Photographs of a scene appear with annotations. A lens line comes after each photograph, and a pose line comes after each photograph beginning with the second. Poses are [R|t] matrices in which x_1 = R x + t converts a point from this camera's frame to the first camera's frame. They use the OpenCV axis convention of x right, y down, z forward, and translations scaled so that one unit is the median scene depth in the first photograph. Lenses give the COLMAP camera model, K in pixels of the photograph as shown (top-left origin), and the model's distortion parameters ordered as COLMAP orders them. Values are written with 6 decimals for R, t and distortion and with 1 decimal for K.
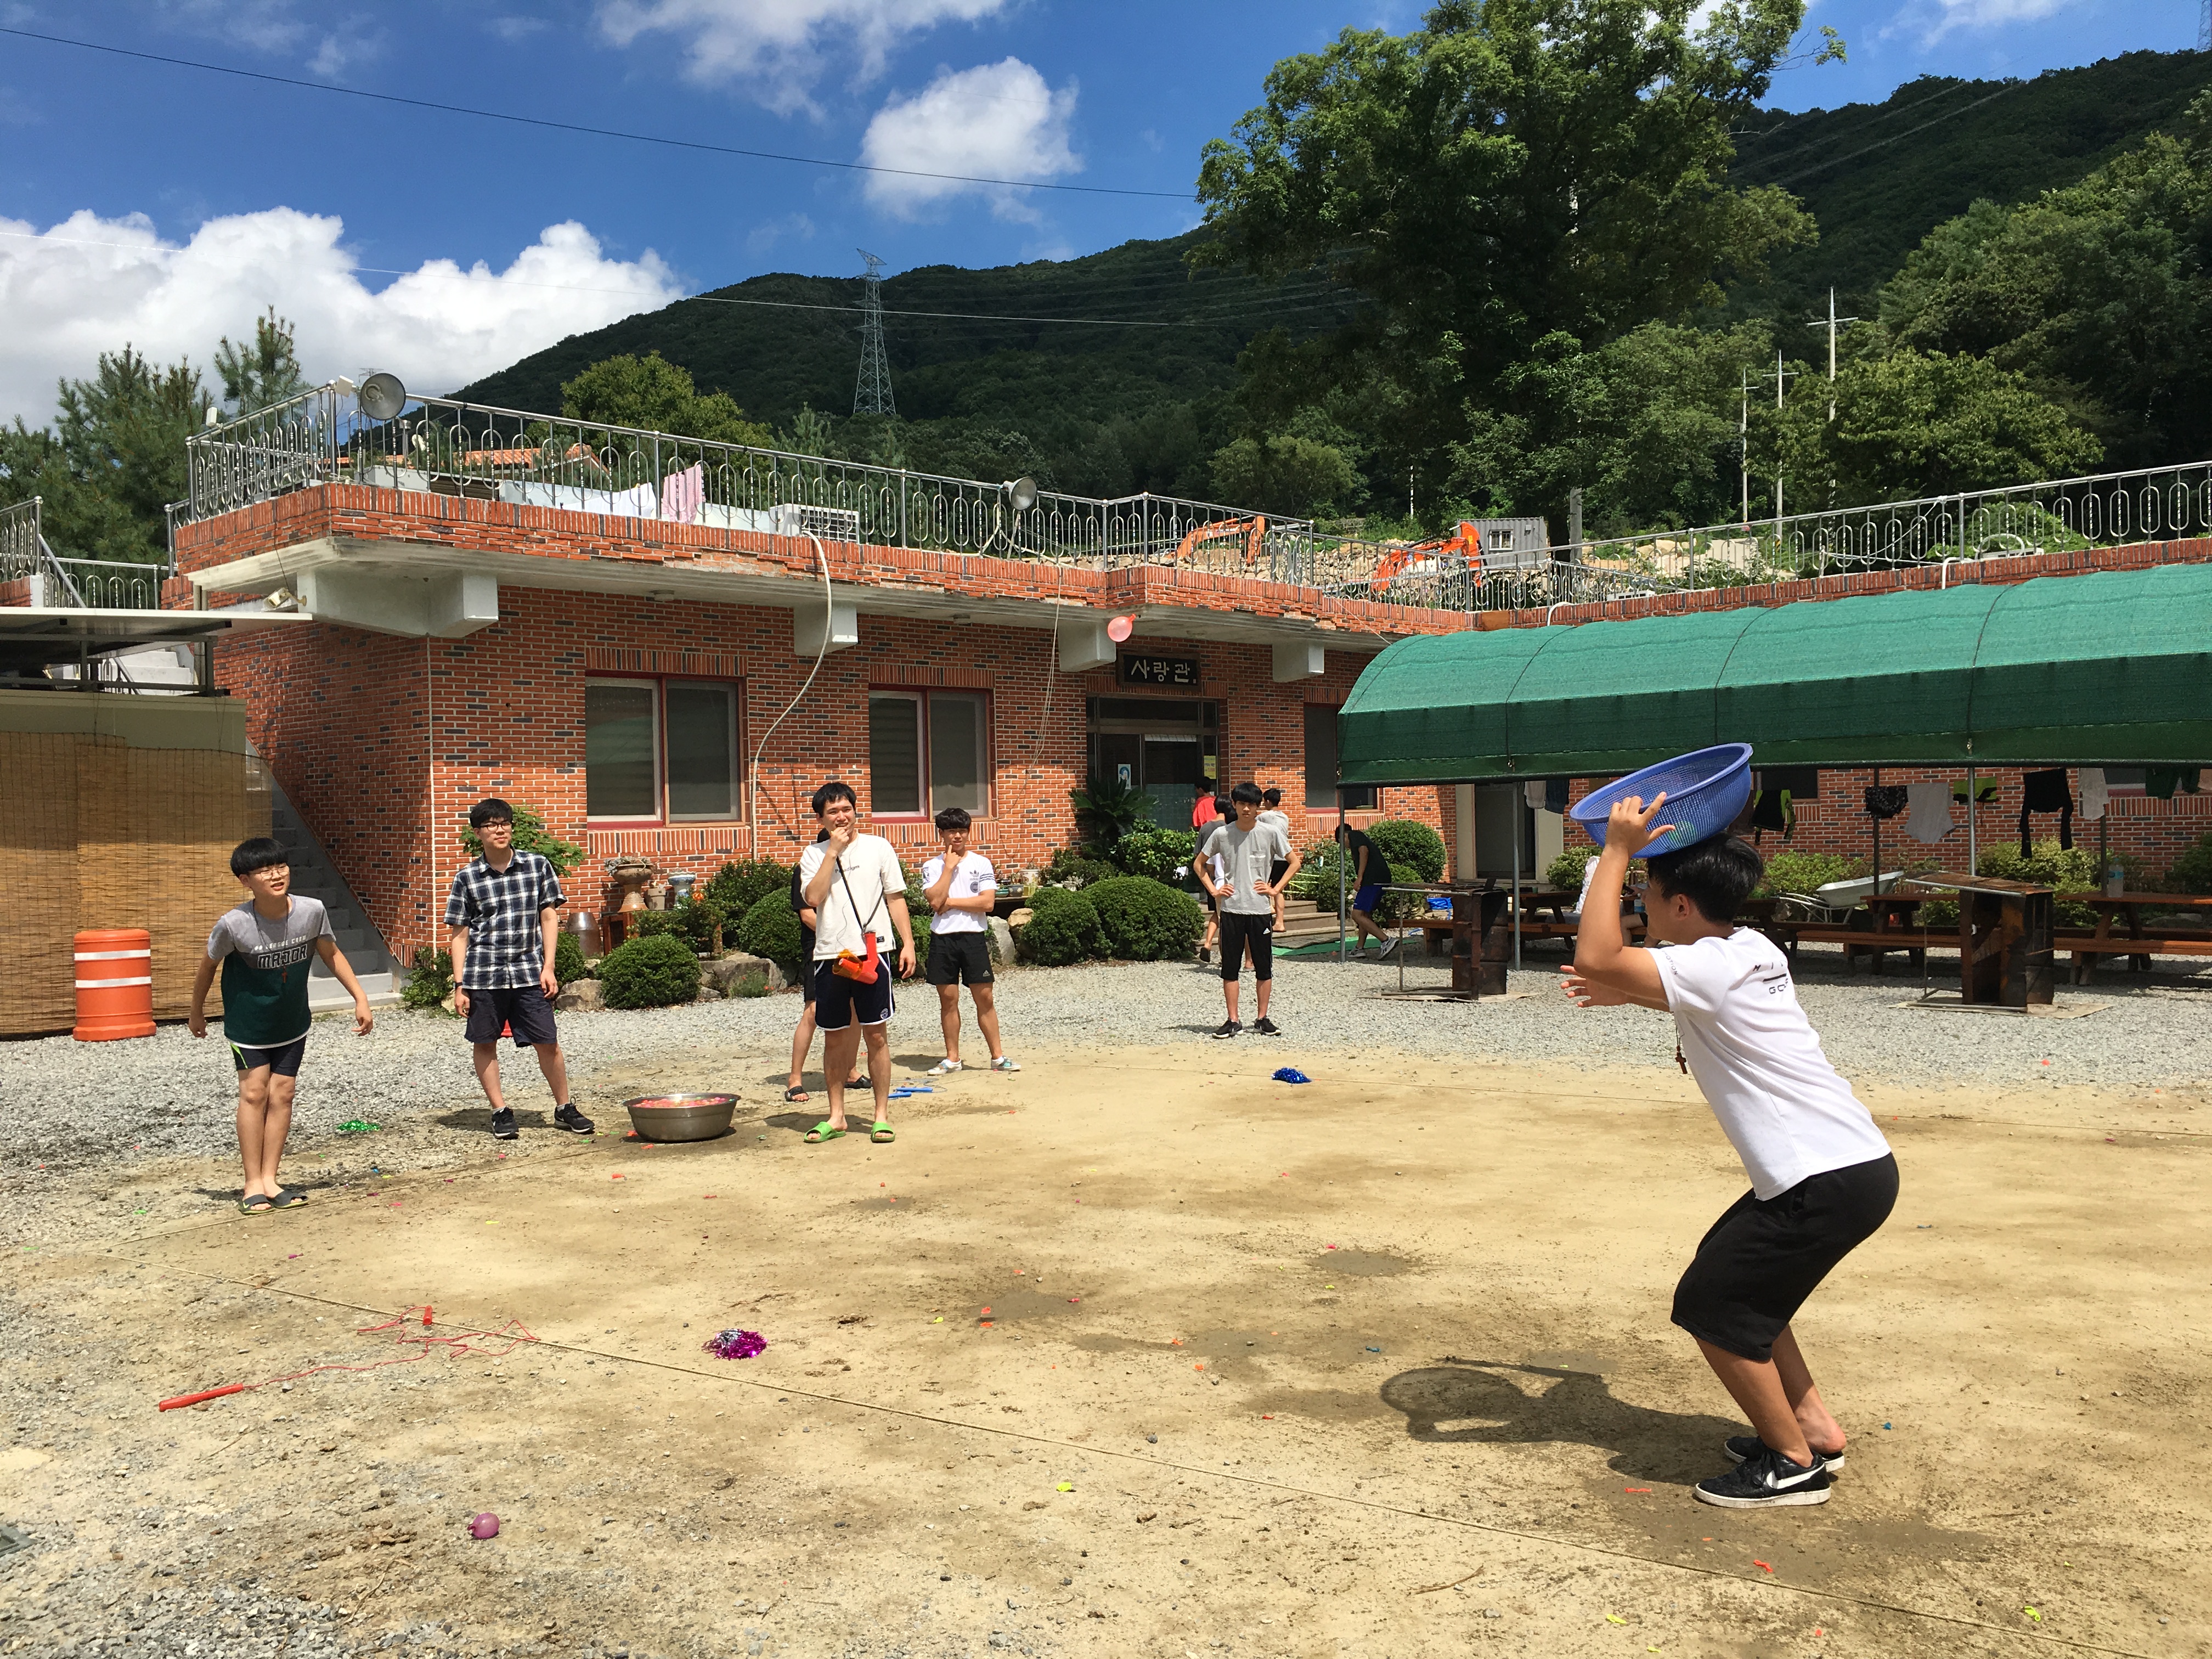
lens RADIAL K [[1892.3, 0, 1106.2], [0, 1892.3, 825.8], [0, 0, 1]] dist [0.070261, -0.089462]
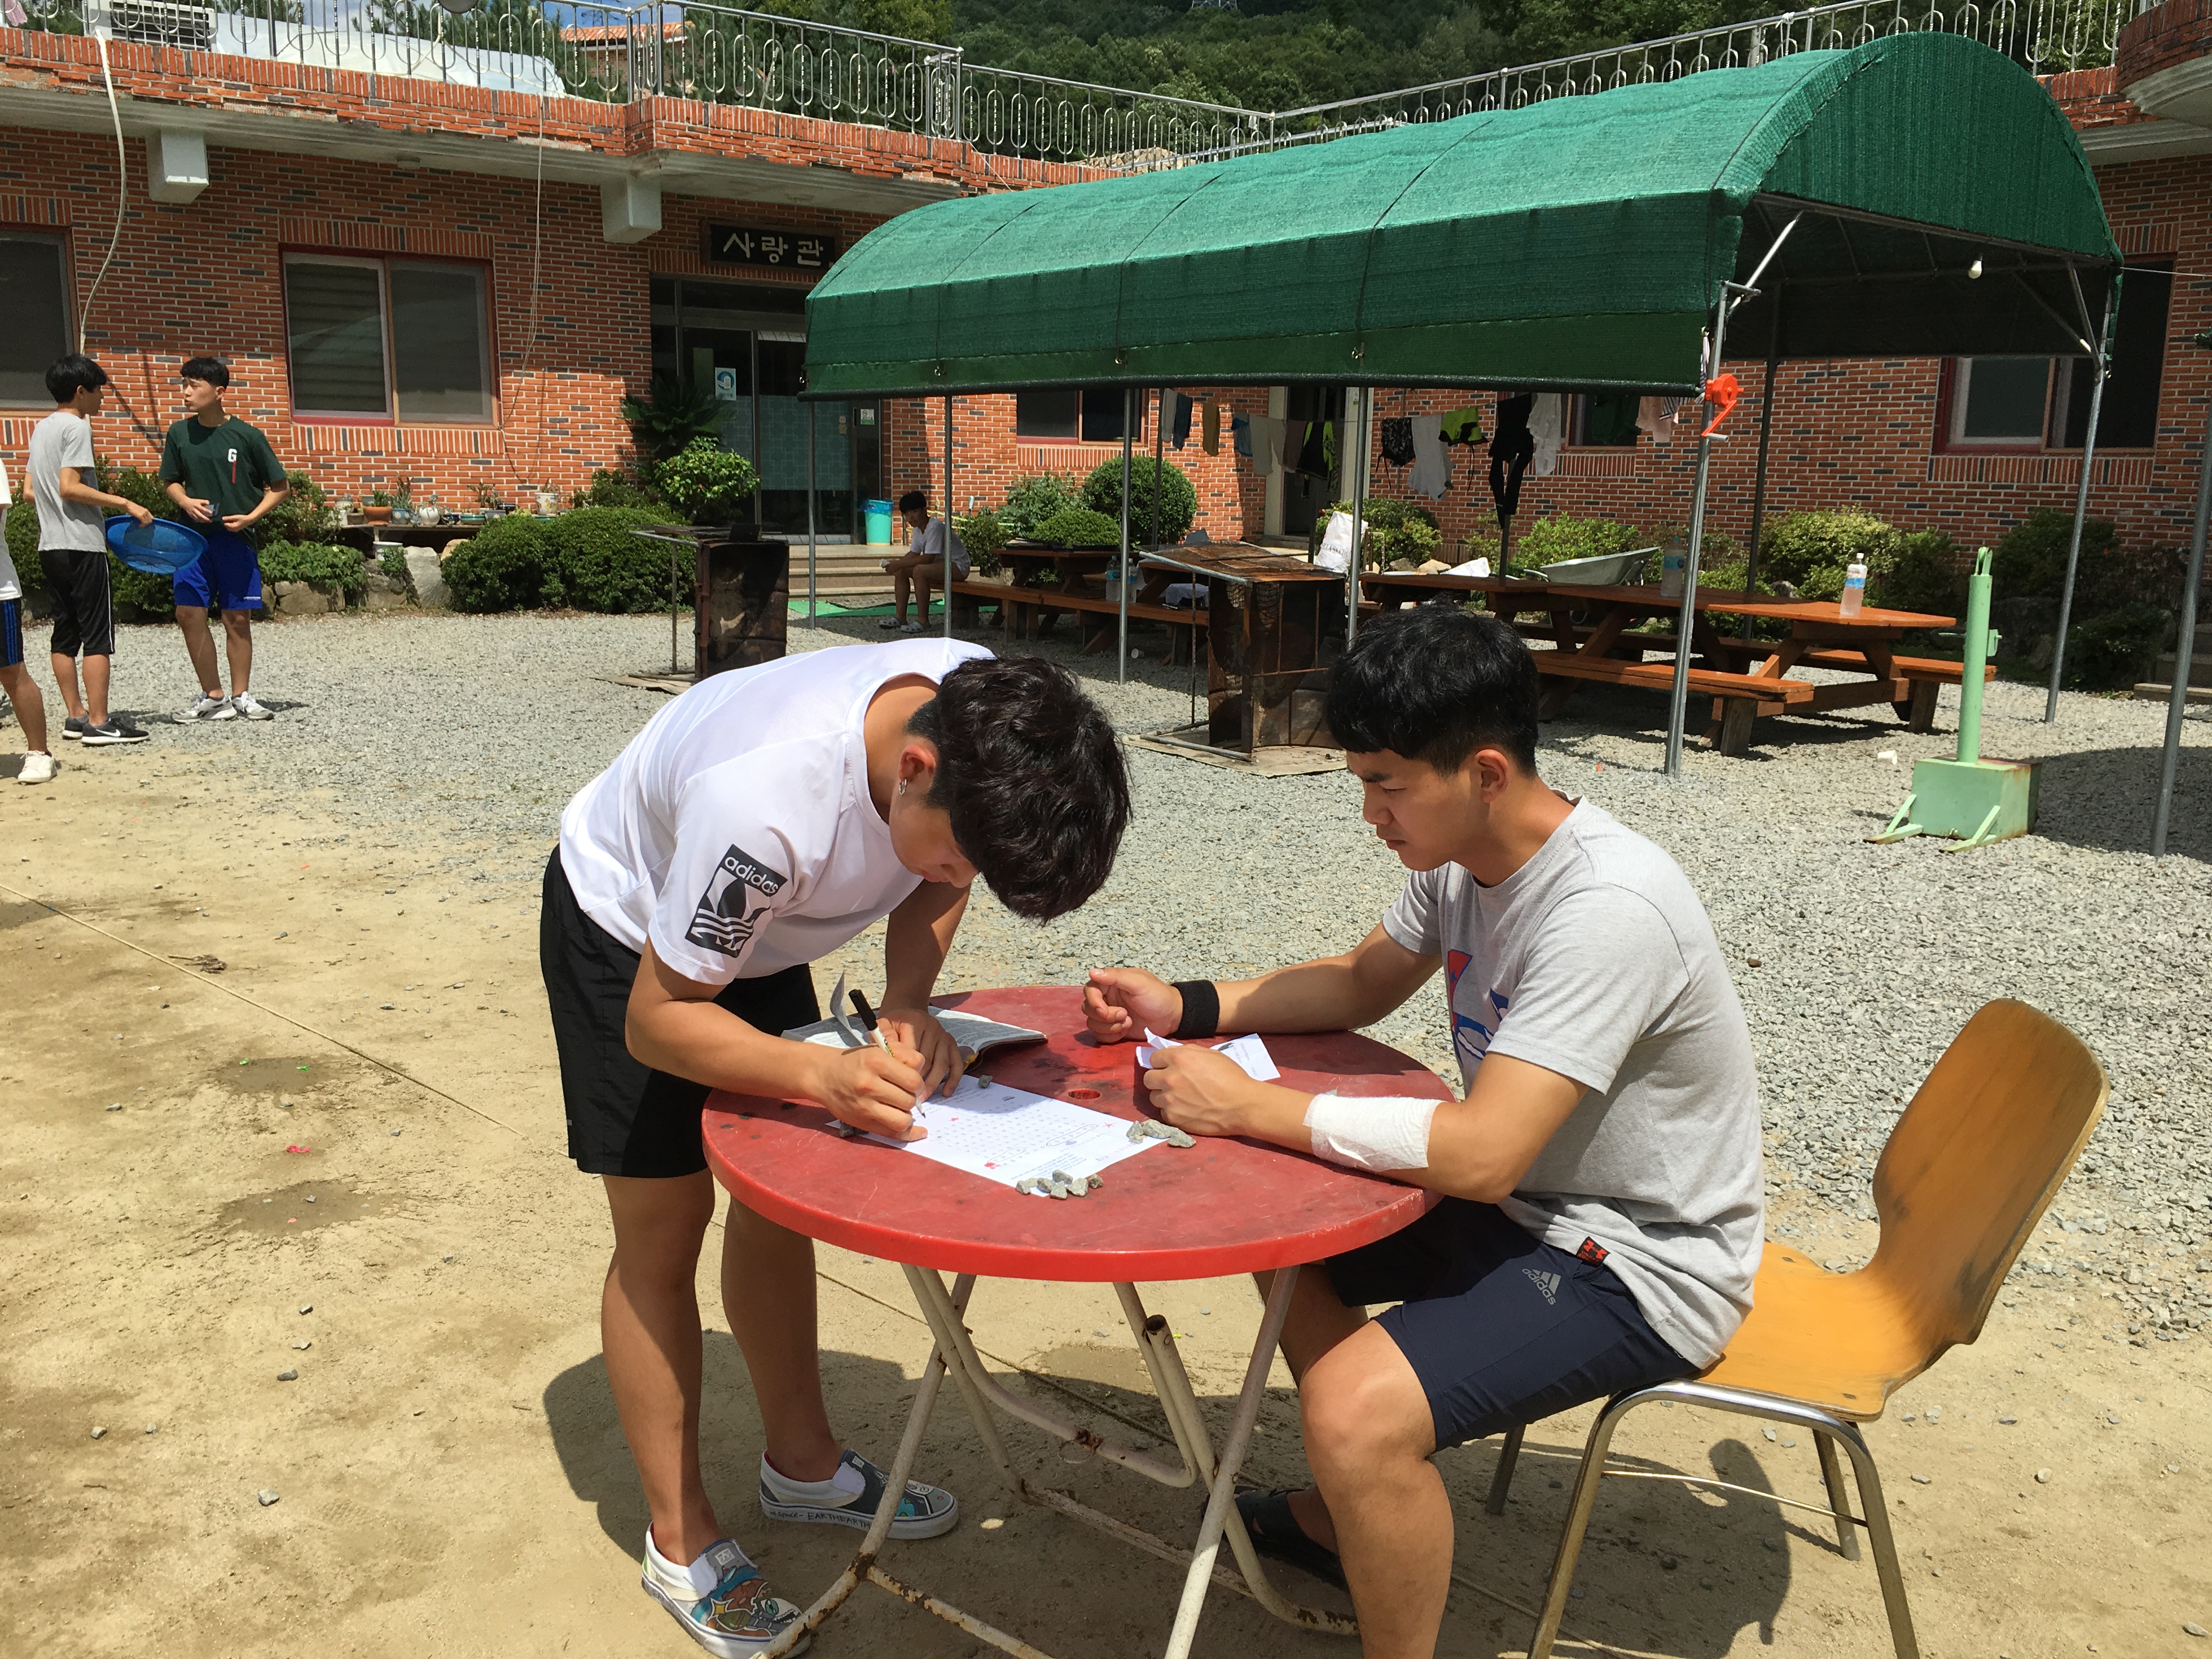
lens RADIAL K [[1892.3, 0, 1098.9], [0, 1892.3, 821.5], [0, 0, 1]] dist [0.070261, -0.089462]
pose [[0.982872, 0.073481, -0.169007, 0.385492], [-0.040791, 0.981066, 0.189329, -0.003307], [0.179720, -0.179192, 0.967259, 0.252361]]
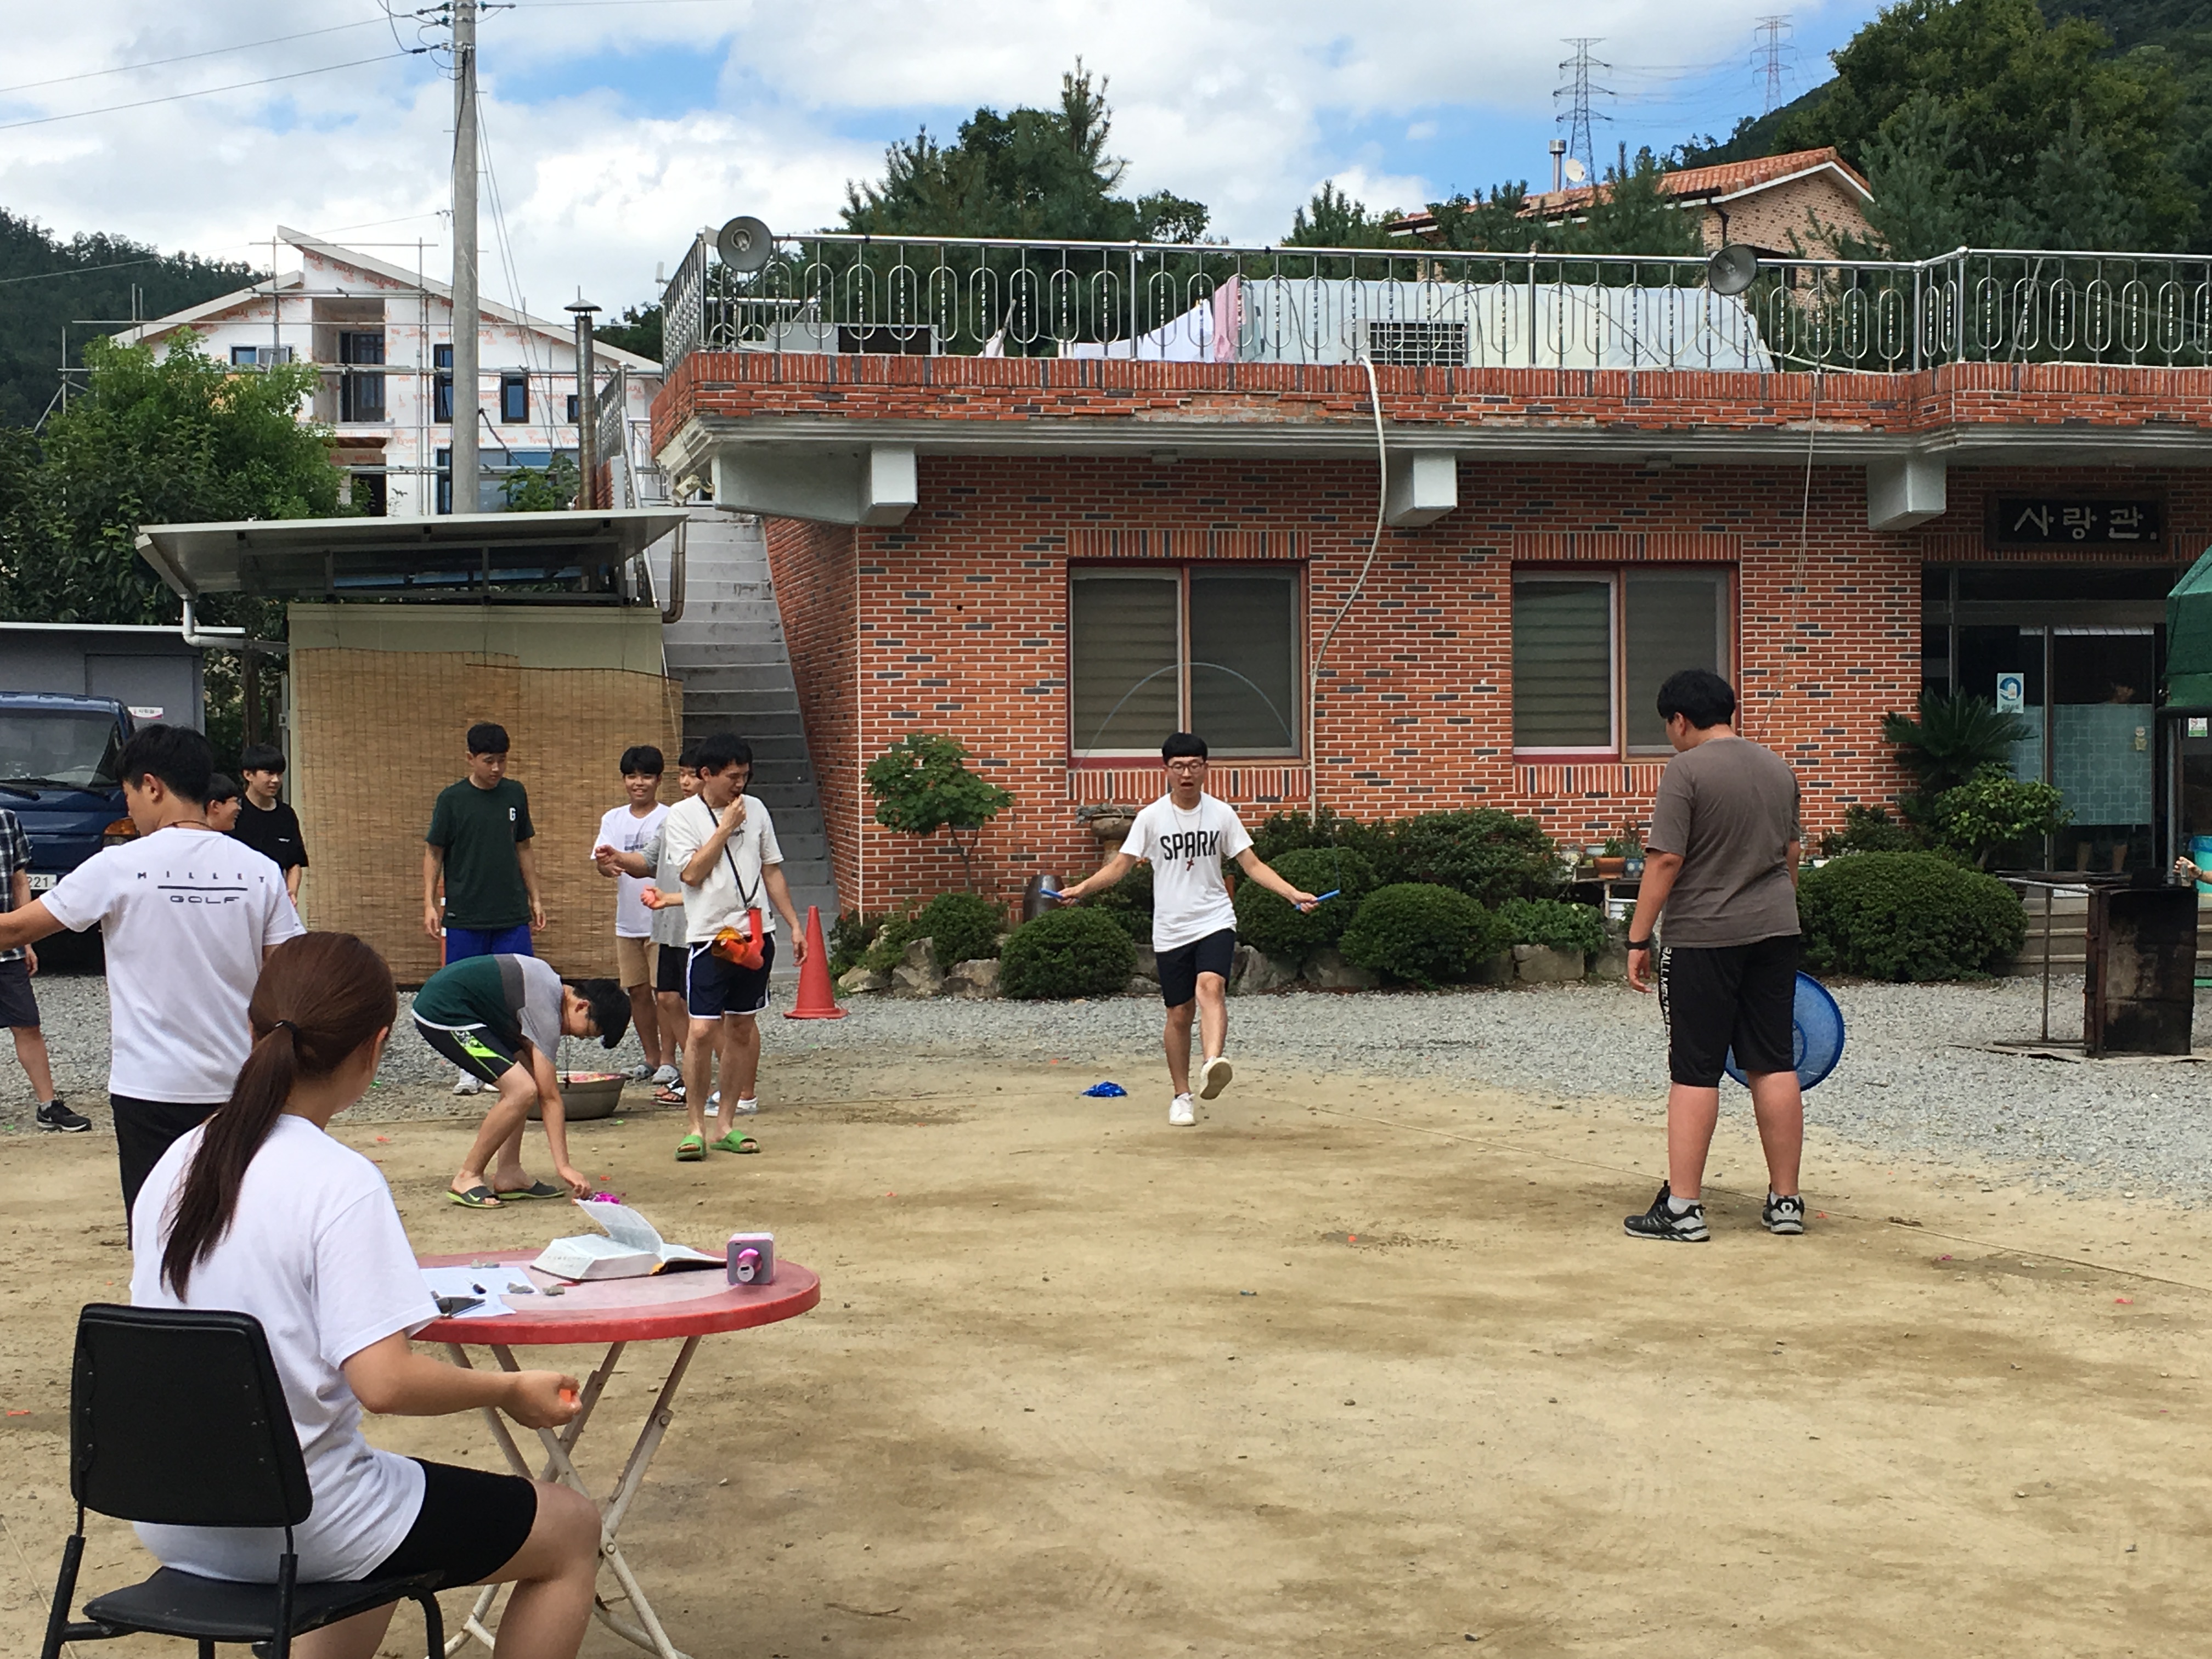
lens RADIAL K [[3092.6, 0, 1105.3], [0, 3092.6, 839.3], [0, 0, 1]] dist [0.046837, 0.000000]
pose [[0.837067, 0.029961, -0.546279, 0.391976], [-0.011889, 0.999260, 0.036586, -0.013618], [0.546971, -0.024130, 0.836804, -0.035415]]
